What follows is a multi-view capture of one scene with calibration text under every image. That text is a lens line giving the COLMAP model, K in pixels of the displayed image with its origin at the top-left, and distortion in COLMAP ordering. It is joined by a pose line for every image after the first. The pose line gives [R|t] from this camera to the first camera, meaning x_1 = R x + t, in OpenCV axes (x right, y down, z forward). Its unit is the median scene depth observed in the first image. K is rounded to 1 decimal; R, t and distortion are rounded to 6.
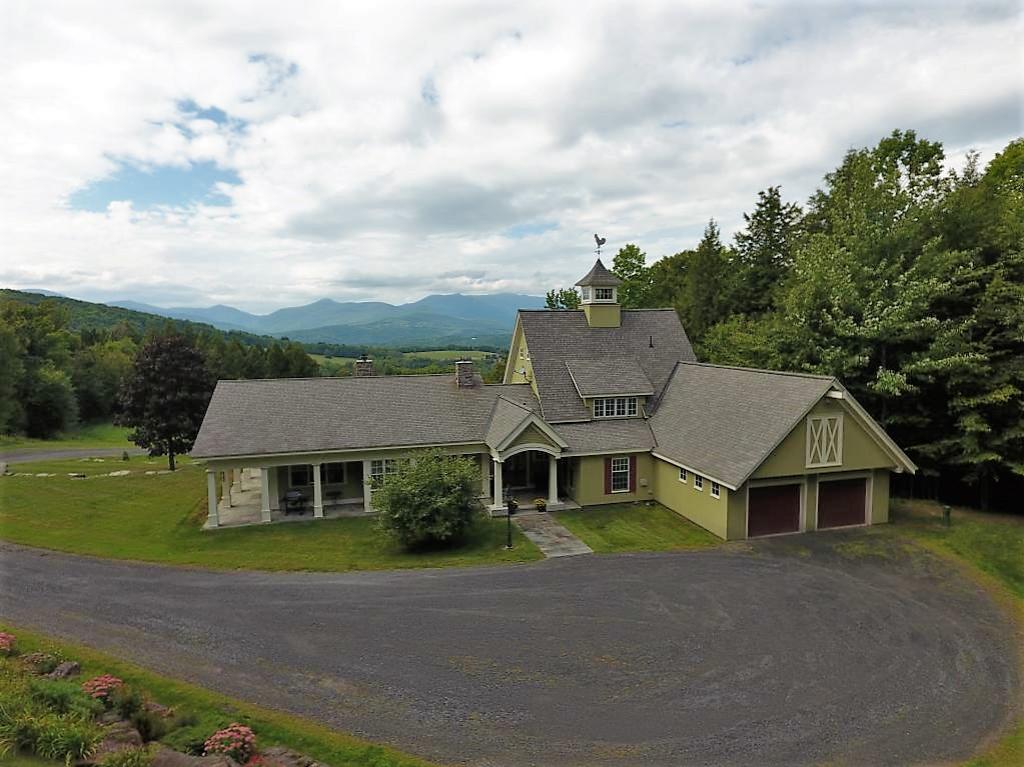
lens RADIAL K [[598.6, 0, 508.4], [0, 598.6, 384.3], [0, 0, 1]] dist [-0.004471, -0.000147]
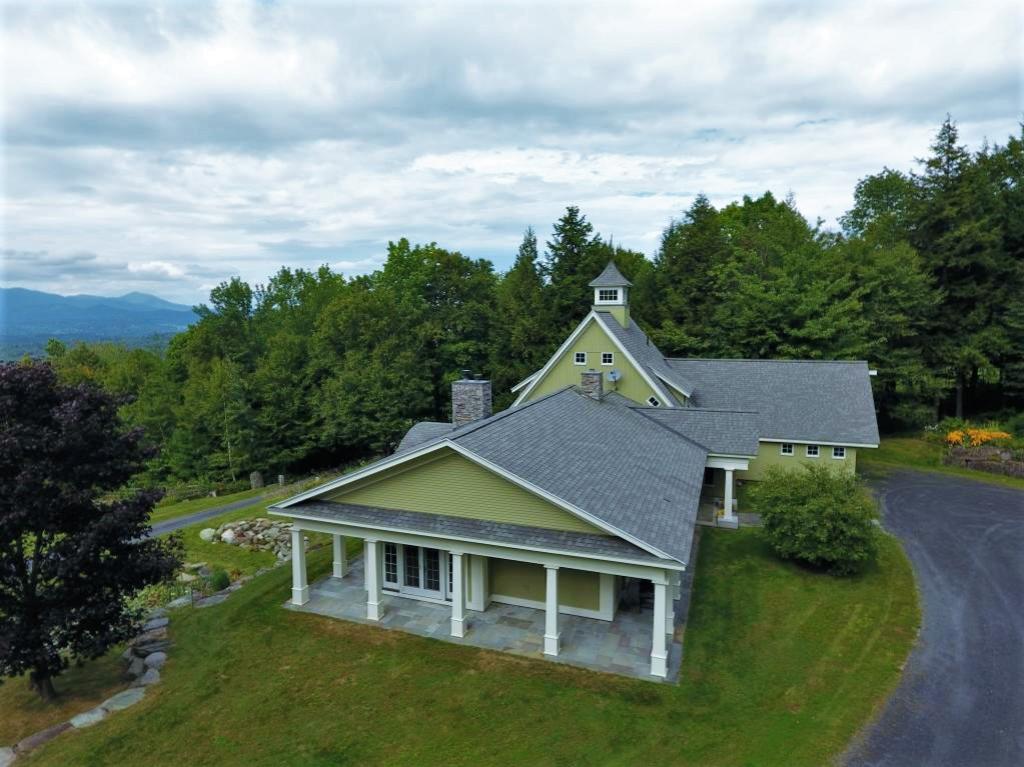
lens RADIAL K [[598.6, 0, 508.4], [0, 598.6, 384.3], [0, 0, 1]] dist [-0.004471, -0.000147]
pose [[0.578160, -0.088717, 0.811086, -1.078545], [0.089138, 0.994989, 0.045292, -0.090080], [-0.811040, 0.046112, 0.583171, 0.799155]]
